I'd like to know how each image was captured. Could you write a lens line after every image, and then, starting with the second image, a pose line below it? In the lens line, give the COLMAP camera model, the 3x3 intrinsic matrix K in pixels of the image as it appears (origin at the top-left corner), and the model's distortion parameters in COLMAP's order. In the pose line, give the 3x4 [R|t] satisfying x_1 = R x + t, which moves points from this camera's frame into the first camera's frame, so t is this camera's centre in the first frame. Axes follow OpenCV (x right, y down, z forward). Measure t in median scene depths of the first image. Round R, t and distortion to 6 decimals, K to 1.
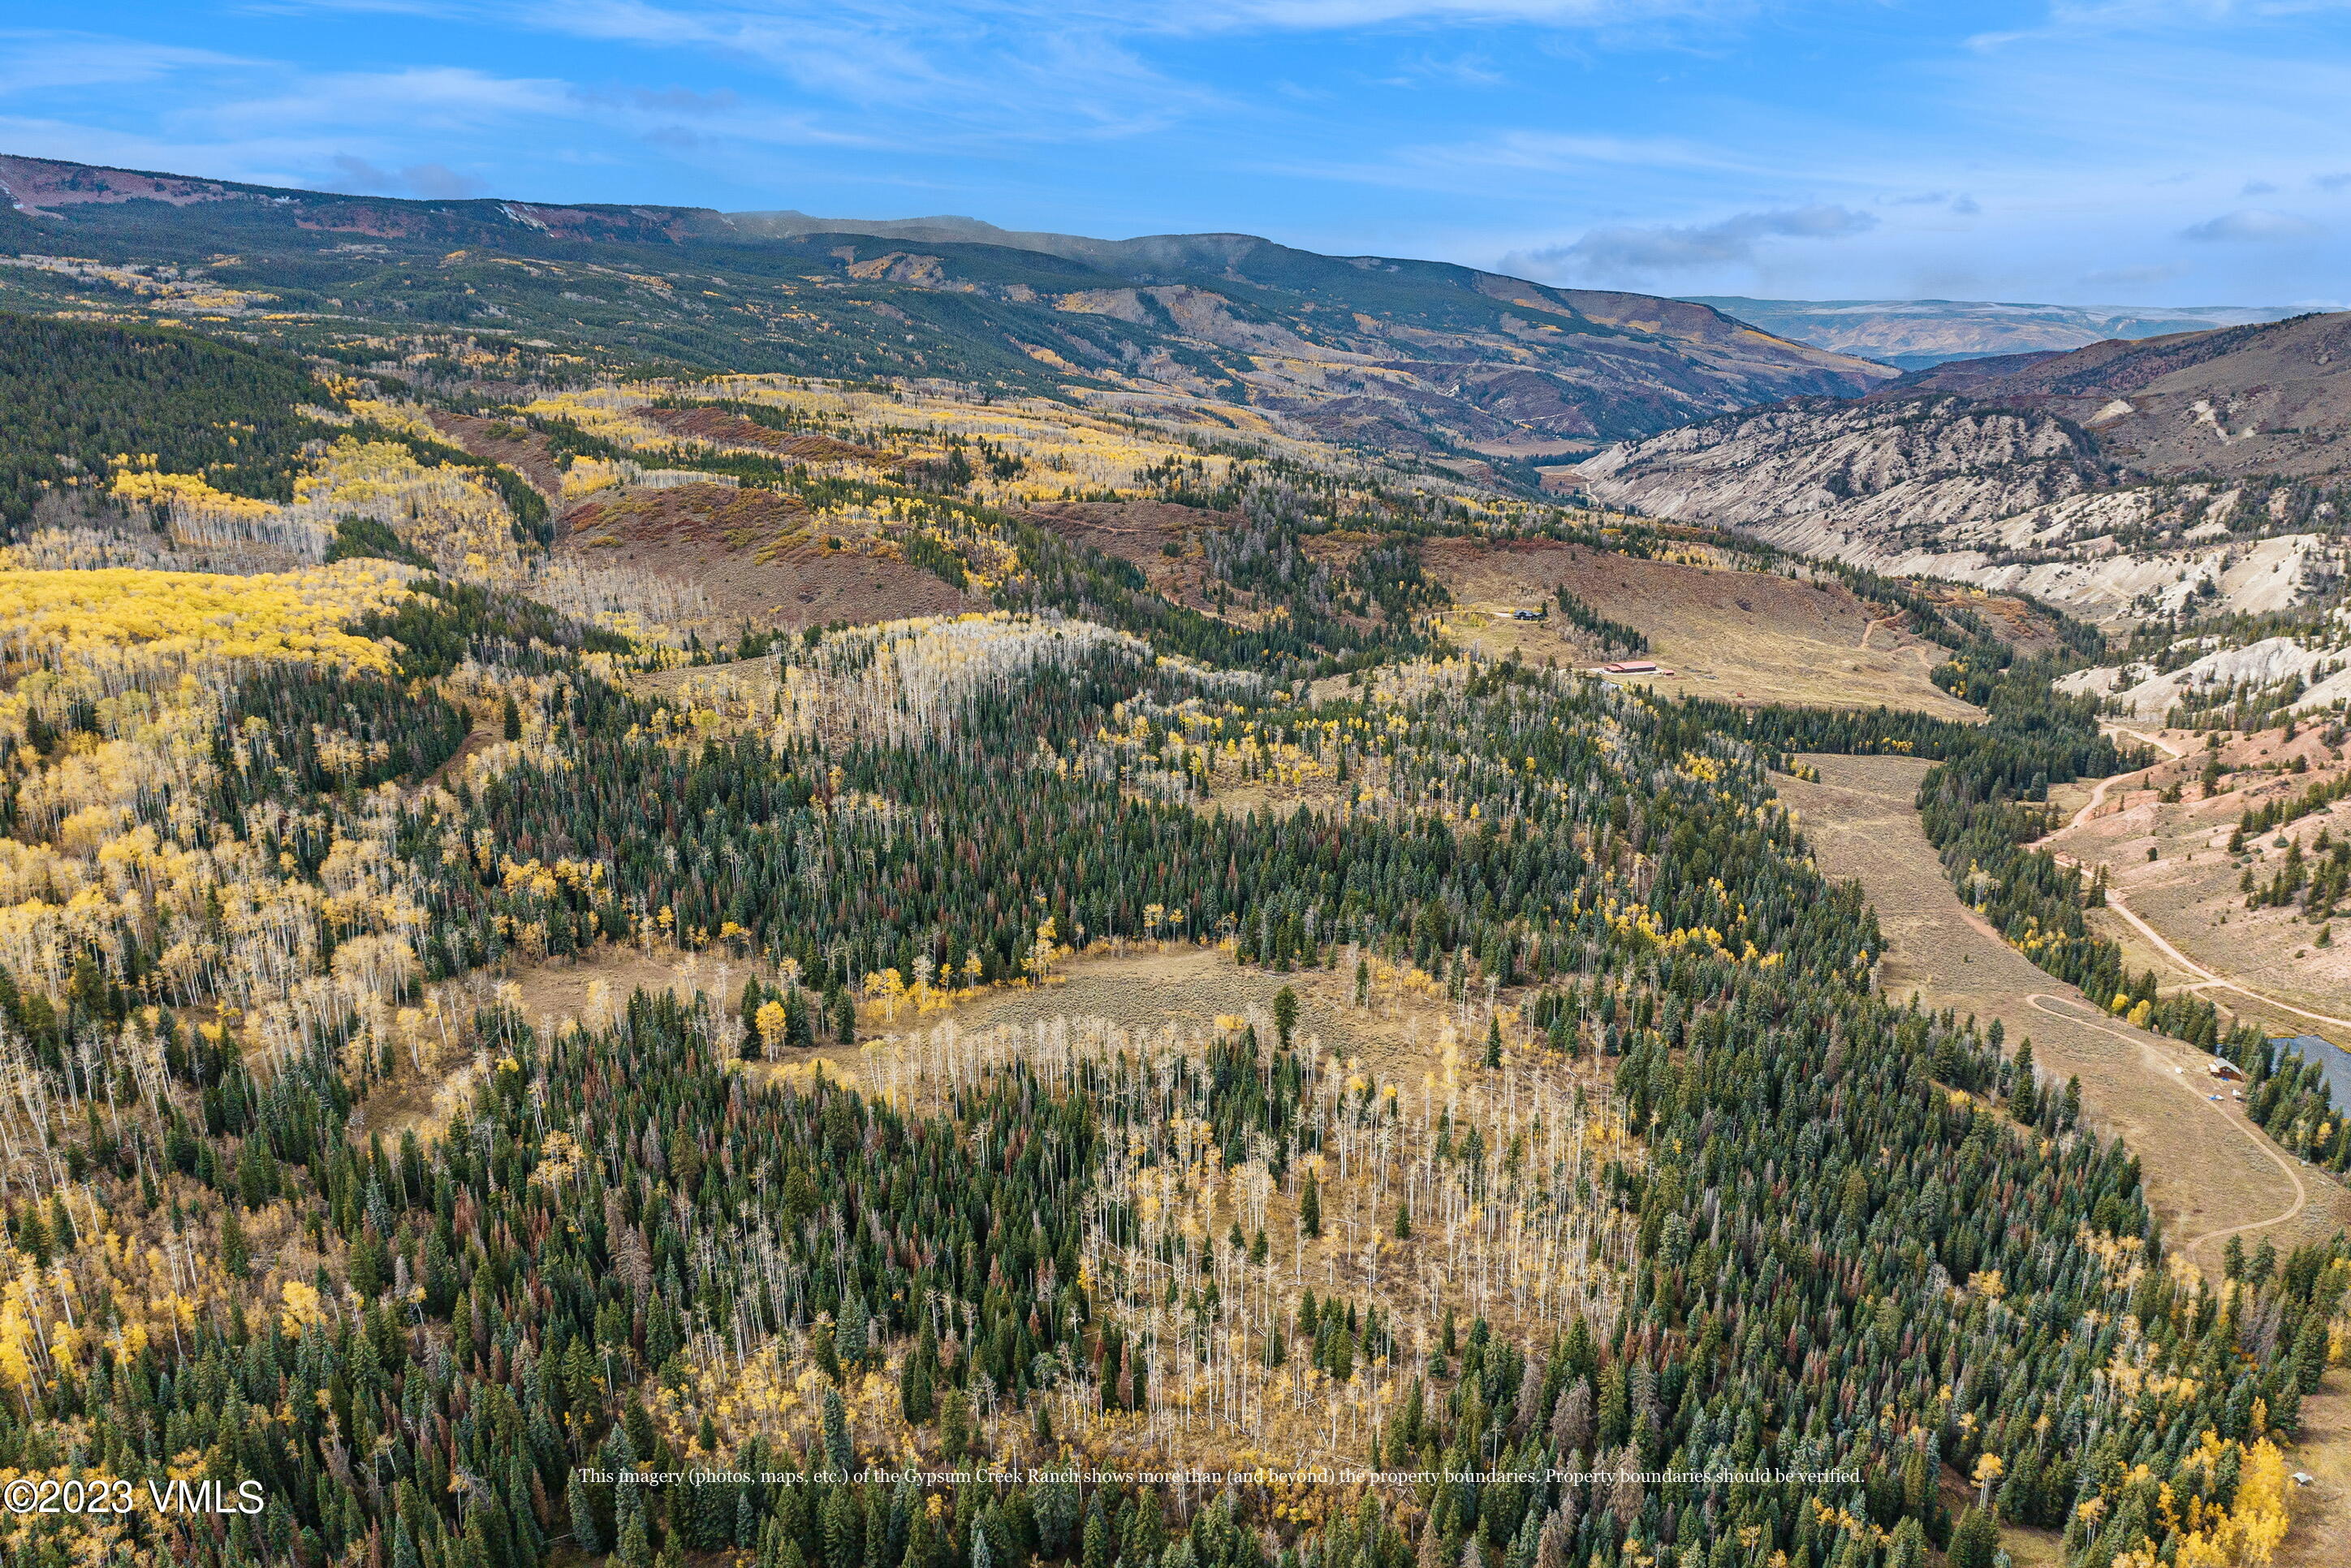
lens RADIAL K [[1675.9, 0, 1175.5], [0, 1675.9, 784.0], [0, 0, 1]] dist [-0.030887, -0.006924]
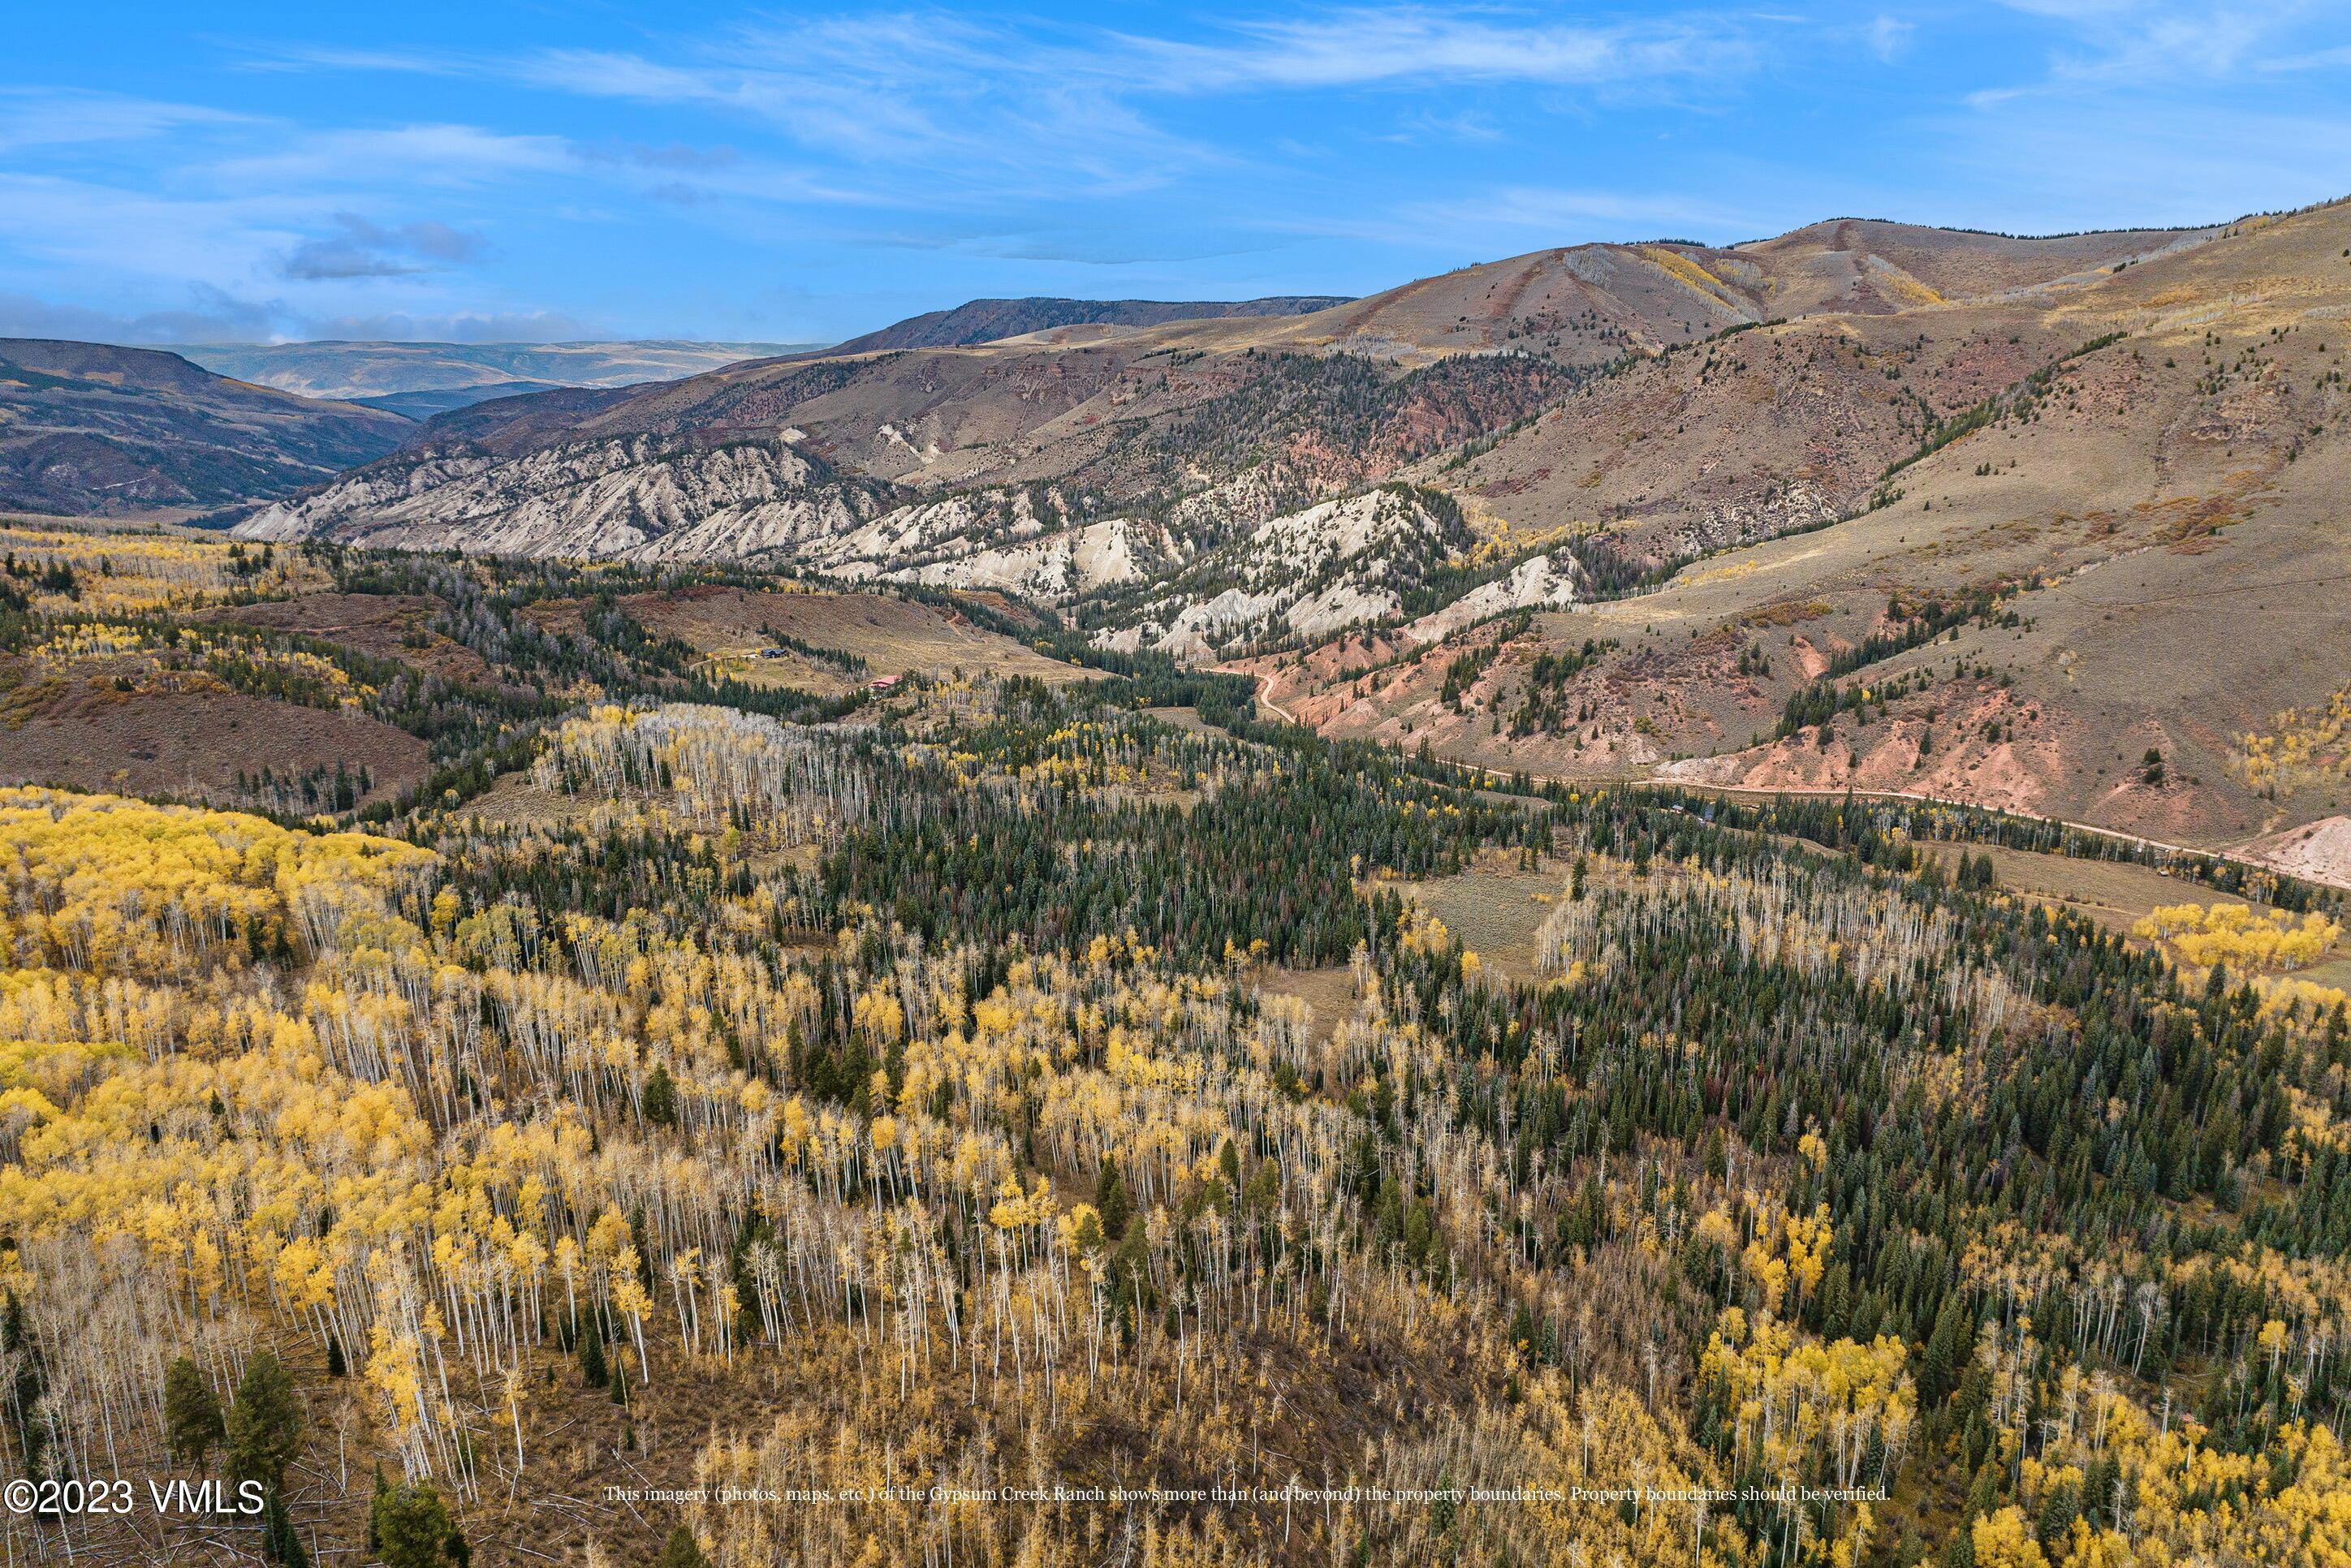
lens RADIAL K [[1675.9, 0, 1175.5], [0, 1675.9, 784.0], [0, 0, 1]] dist [-0.030887, -0.006924]
pose [[0.625021, -0.200923, 0.754307, -0.320552], [0.217289, 0.972897, 0.079103, -0.034934], [-0.749756, 0.114461, 0.651739, 0.087231]]
